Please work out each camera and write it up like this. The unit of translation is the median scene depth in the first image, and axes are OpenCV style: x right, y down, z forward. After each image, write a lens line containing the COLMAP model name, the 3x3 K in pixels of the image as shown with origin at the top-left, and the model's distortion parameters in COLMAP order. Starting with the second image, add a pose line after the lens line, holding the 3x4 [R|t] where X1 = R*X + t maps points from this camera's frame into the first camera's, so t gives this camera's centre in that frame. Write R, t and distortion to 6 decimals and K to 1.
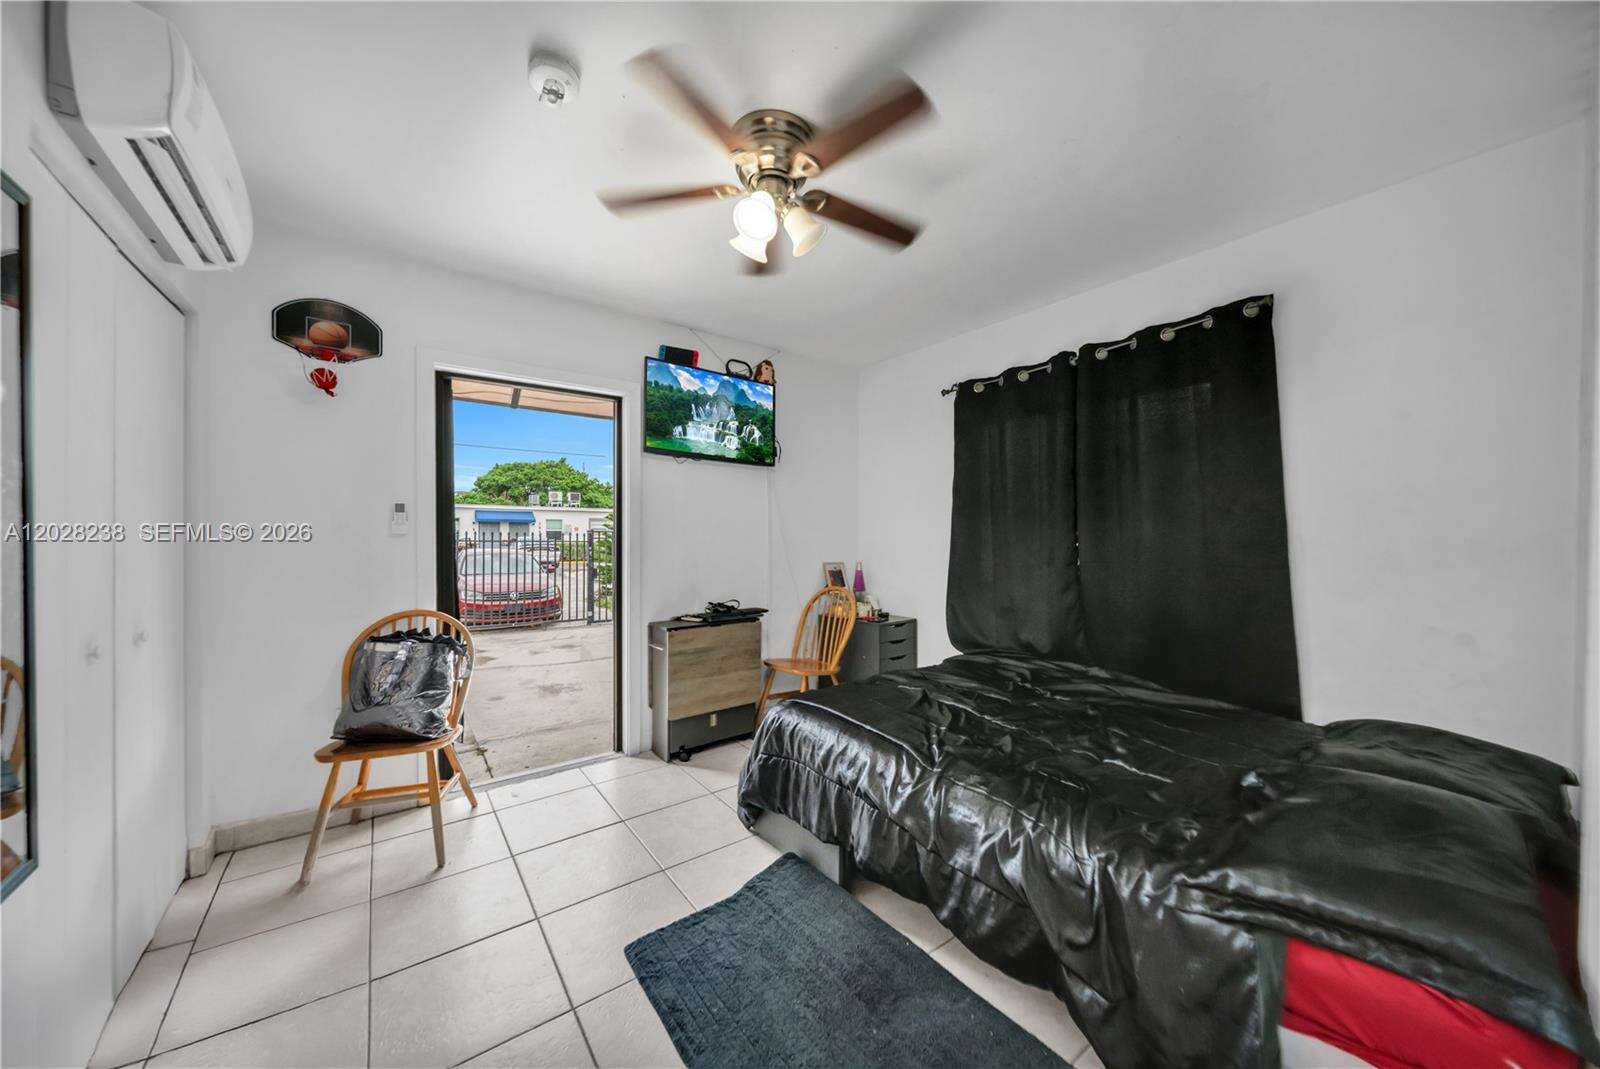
lens RADIAL K [[554.4, 0, 805.3], [0, 554.4, 530.8], [0, 0, 1]] dist [-0.000250, -0.000276]
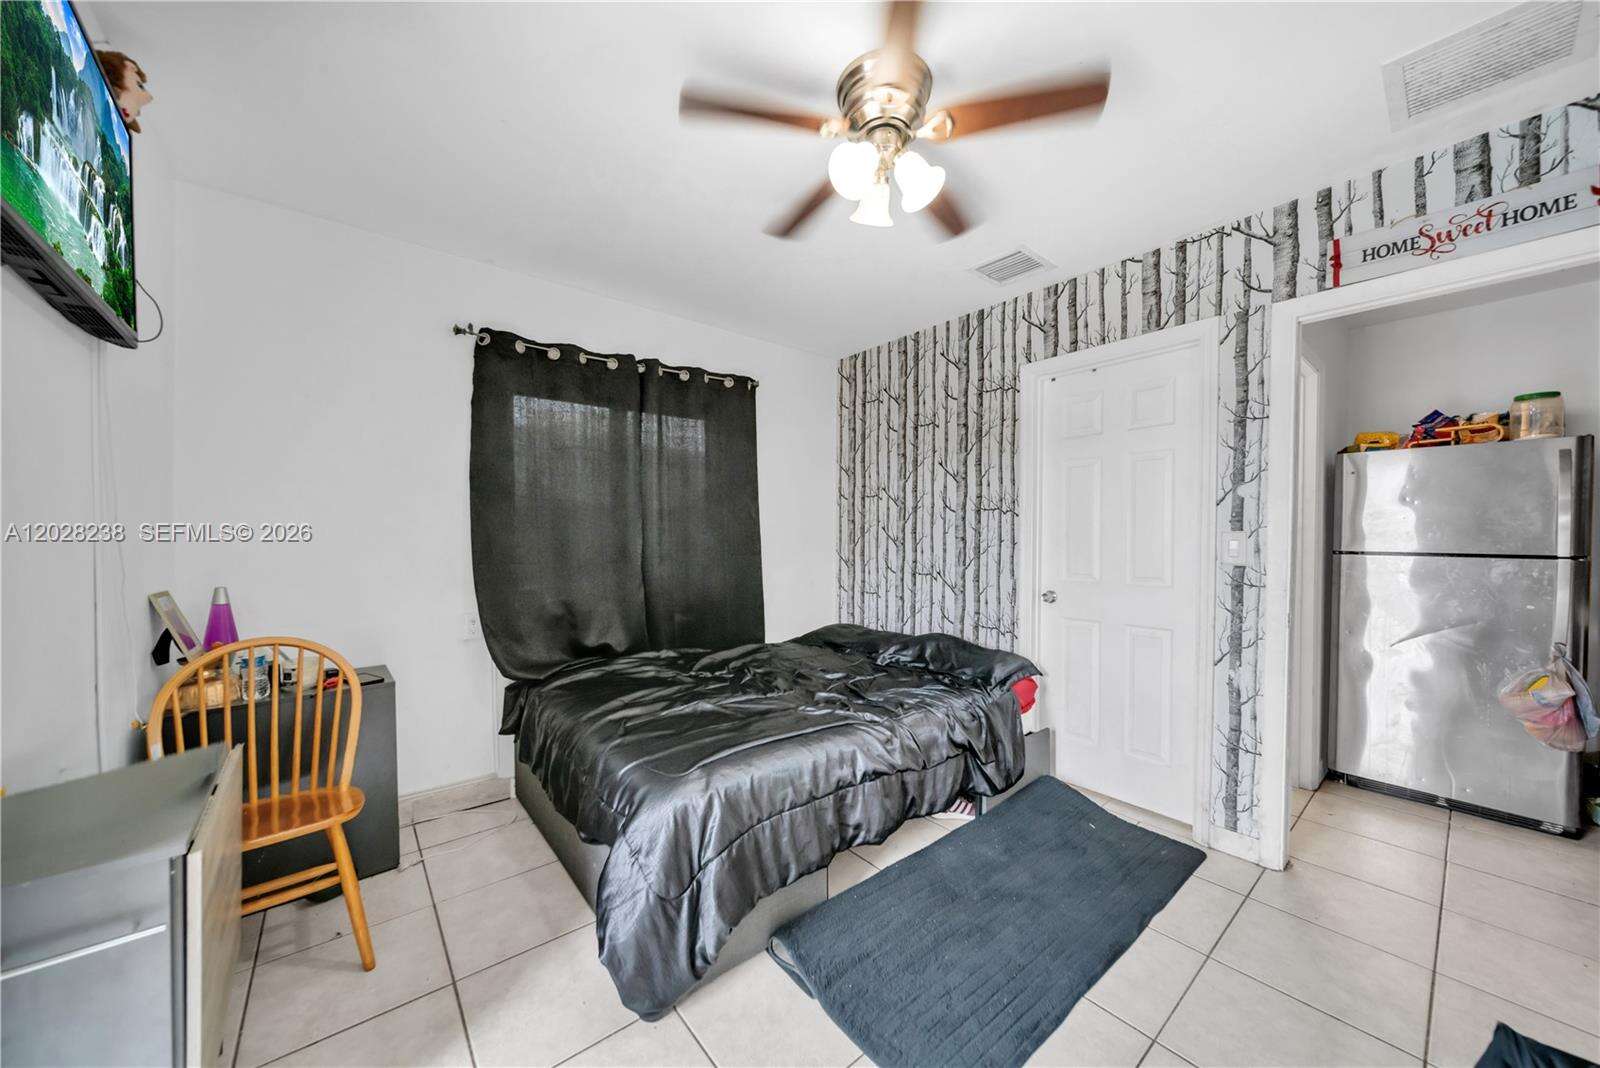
lens RADIAL K [[554.4, 0, 801.9], [0, 554.4, 547.1], [0, 0, 1]] dist [-0.000250, -0.000276]
pose [[-0.042710, -0.021066, 0.998865, -0.680831], [-0.006403, 0.999763, 0.020812, 0.012408], [-0.999067, -0.005507, -0.042835, 0.848809]]
